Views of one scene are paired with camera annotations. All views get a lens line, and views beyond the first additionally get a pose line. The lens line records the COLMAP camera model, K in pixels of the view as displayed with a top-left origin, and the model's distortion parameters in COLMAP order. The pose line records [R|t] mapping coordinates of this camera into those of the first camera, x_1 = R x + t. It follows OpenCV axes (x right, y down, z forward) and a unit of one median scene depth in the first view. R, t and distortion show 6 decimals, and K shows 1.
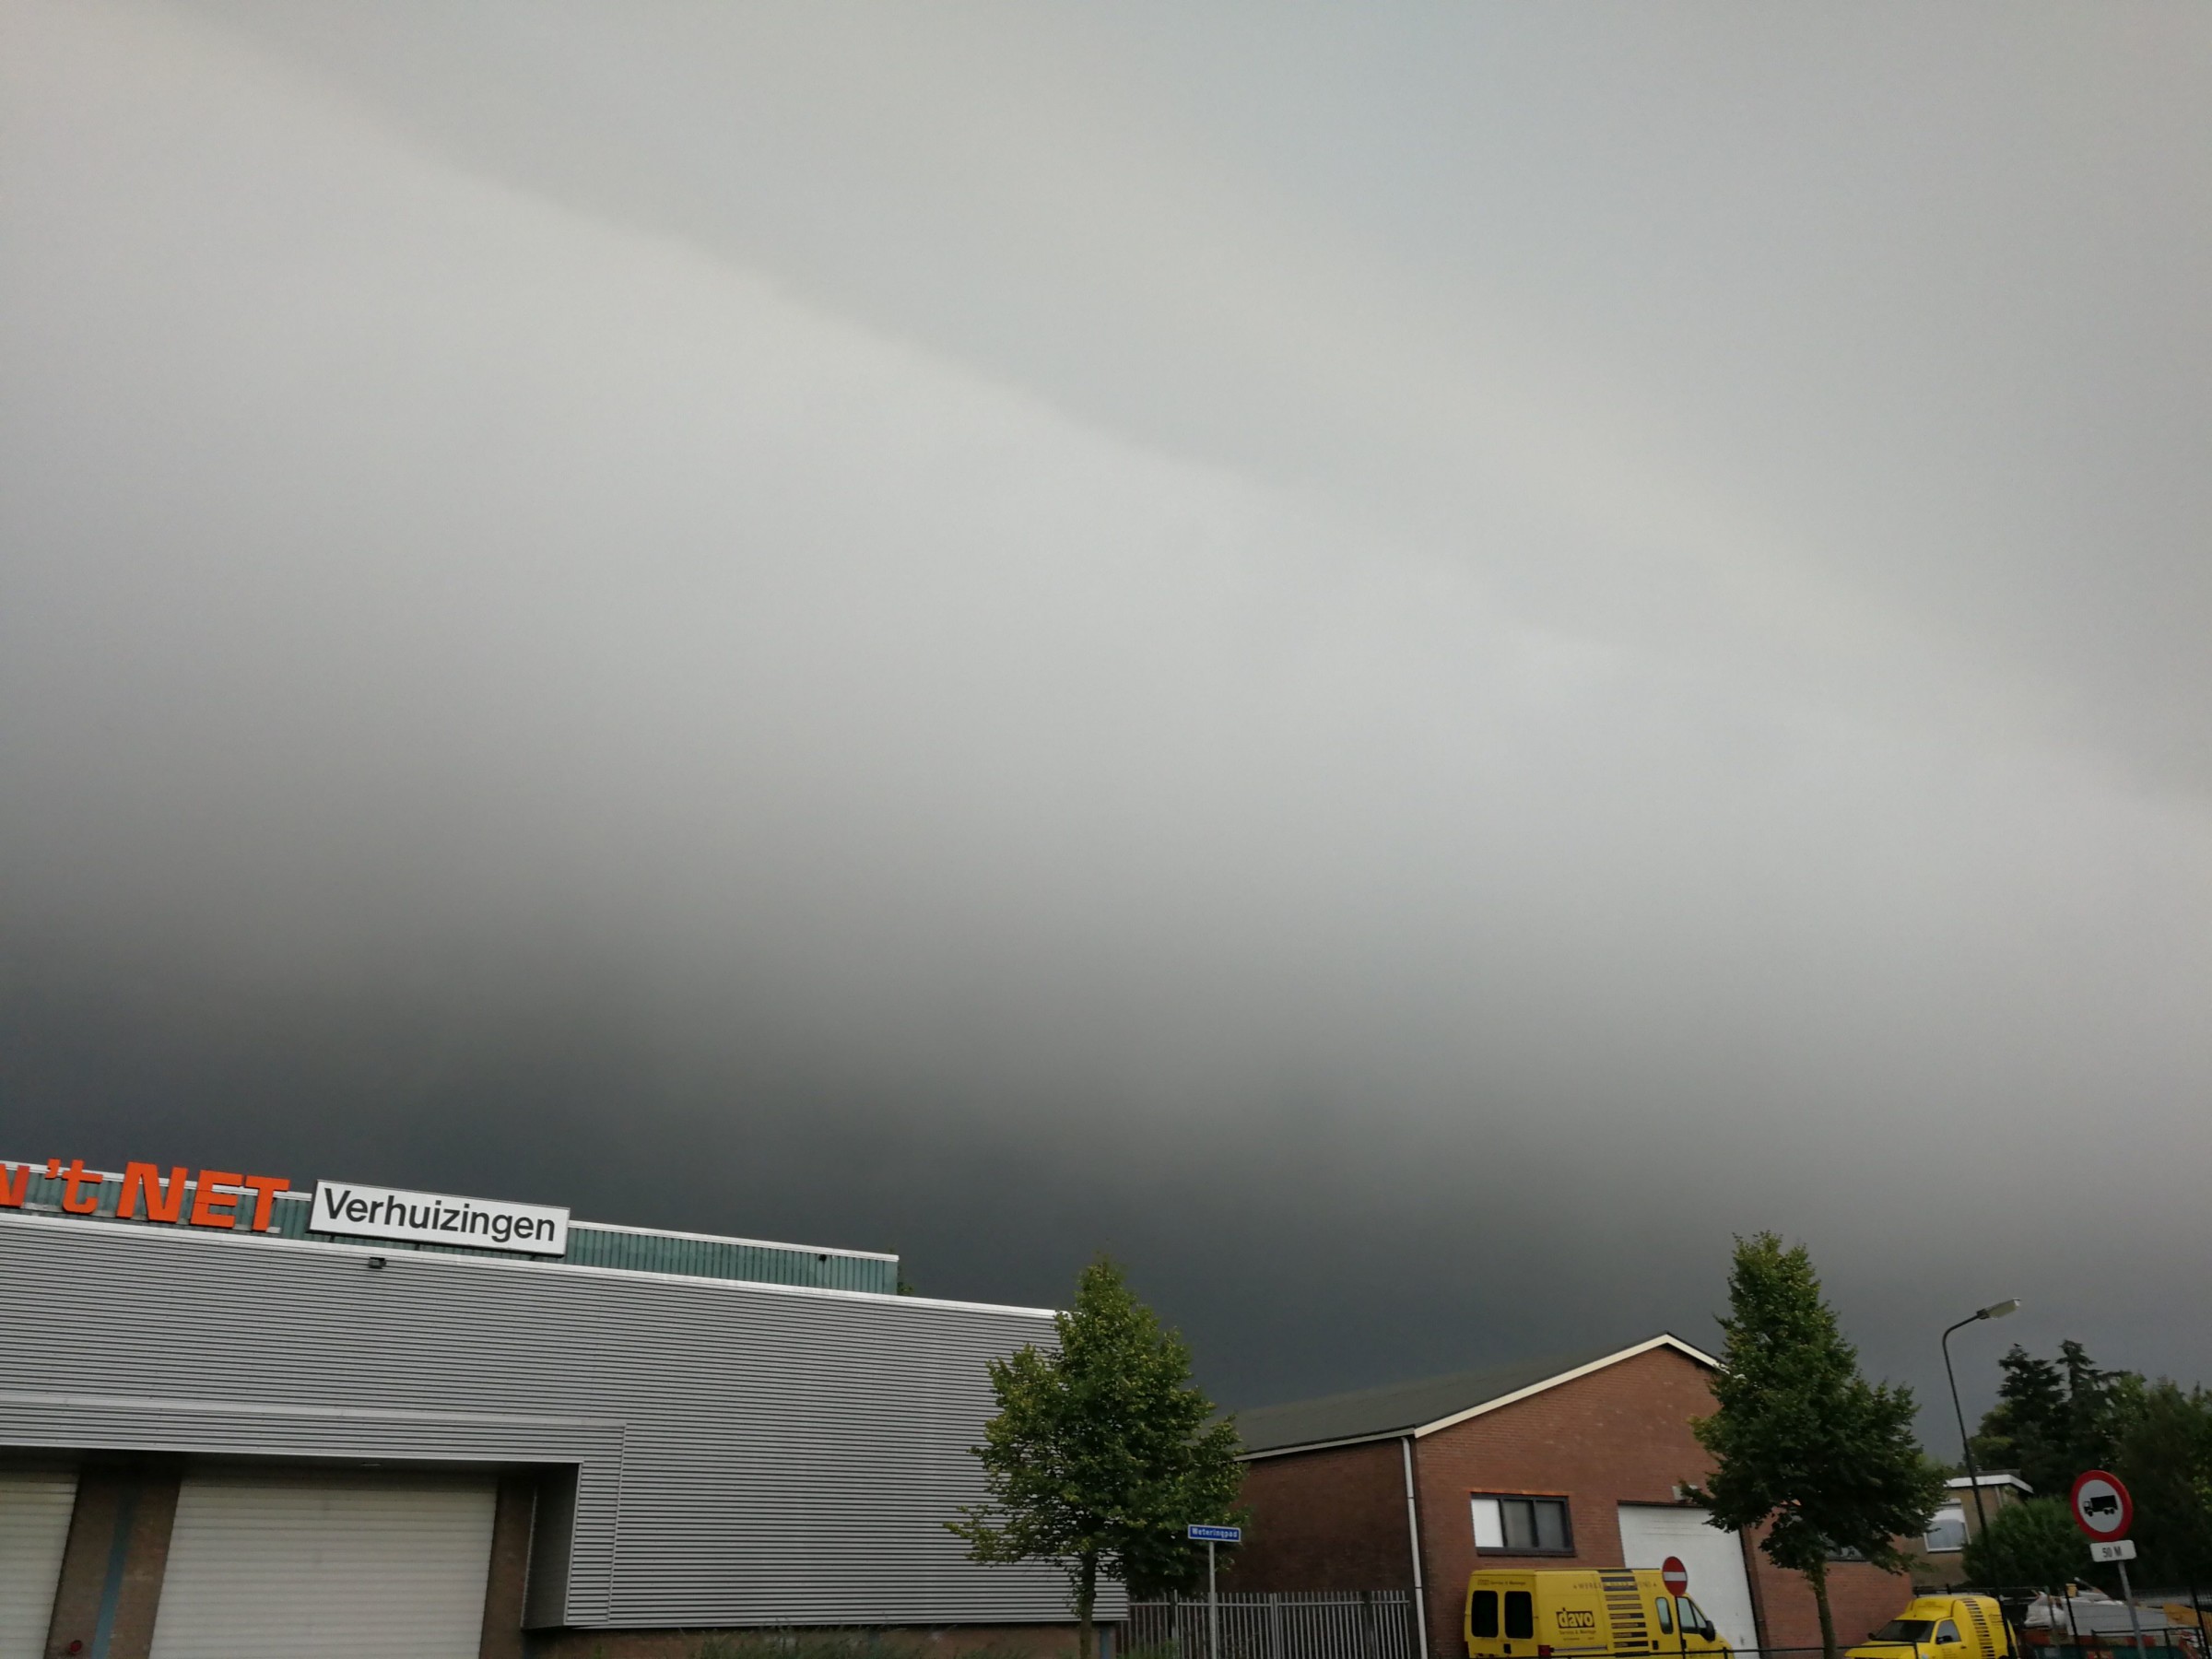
lens RADIAL K [[1766.3, 0, 1108.3], [0, 1766.3, 840.5], [0, 0, 1]] dist [0.035935, -0.036369]
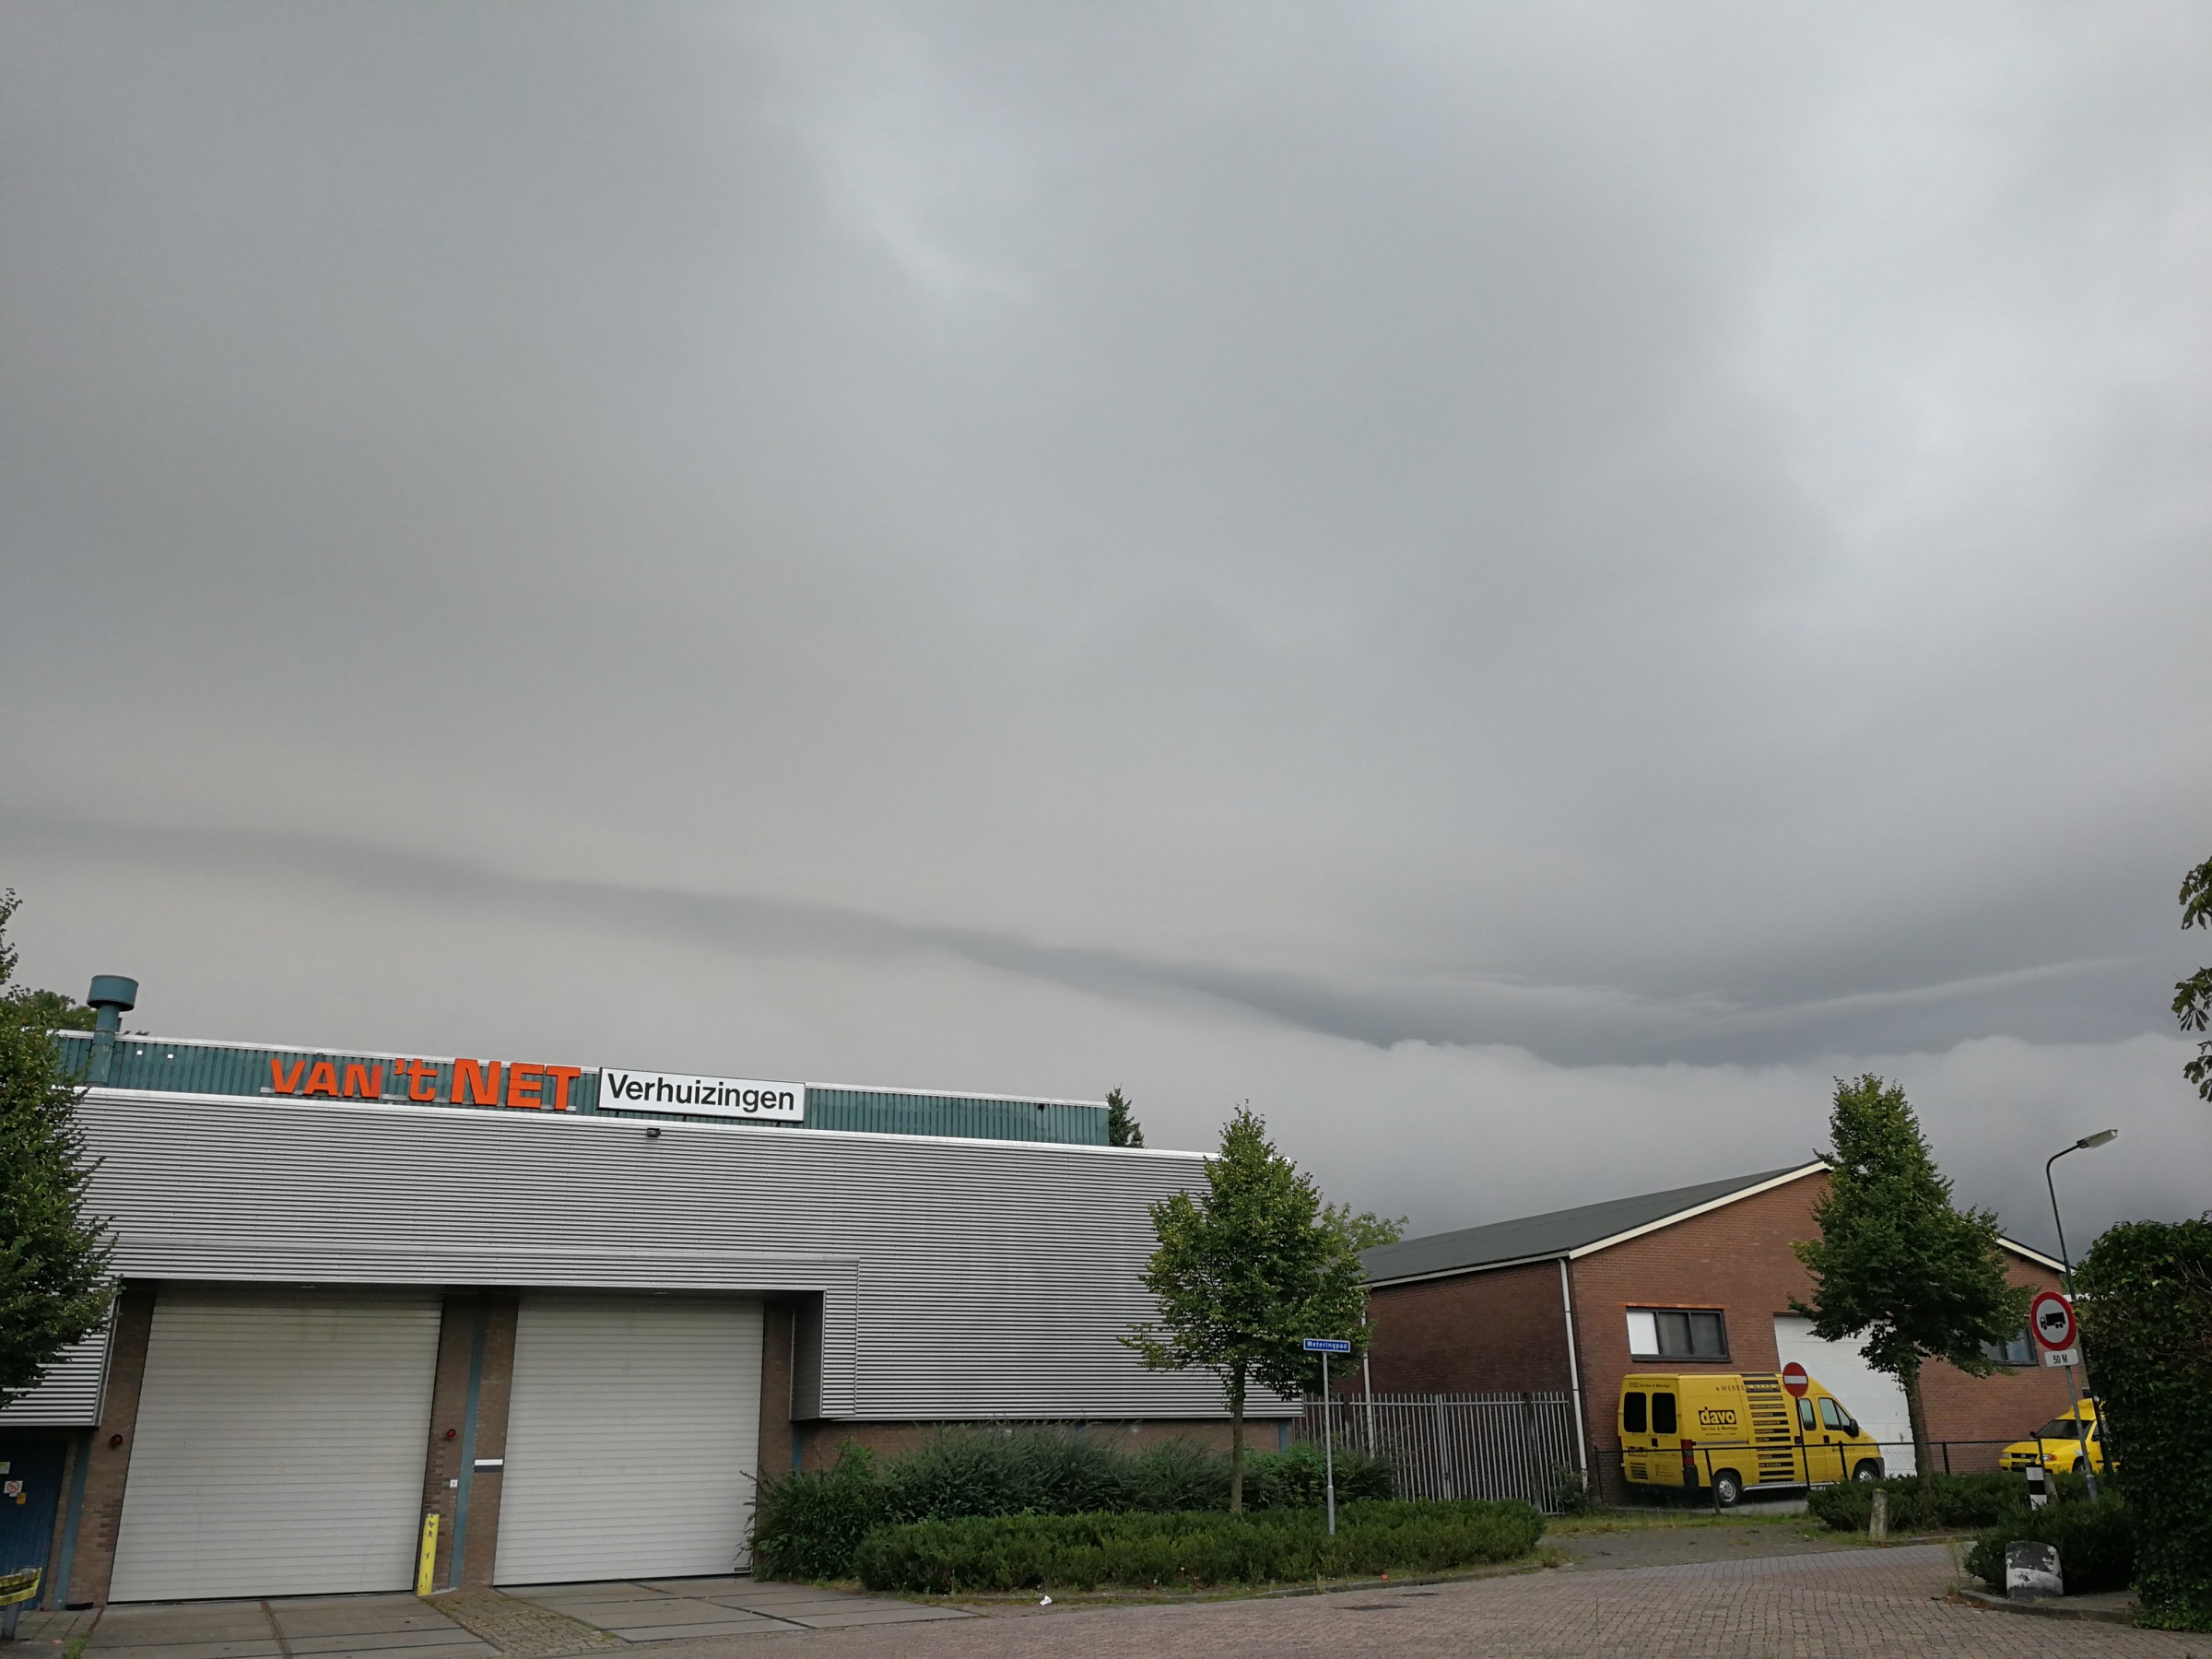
lens RADIAL K [[1766.3, 0, 1108.3], [0, 1766.3, 840.5], [0, 0, 1]] dist [0.035935, -0.036369]
pose [[0.988100, -0.046197, -0.146715, 0.081687], [0.060224, 0.993876, 0.092645, -0.053376], [0.141536, -0.100378, 0.984831, -0.129282]]
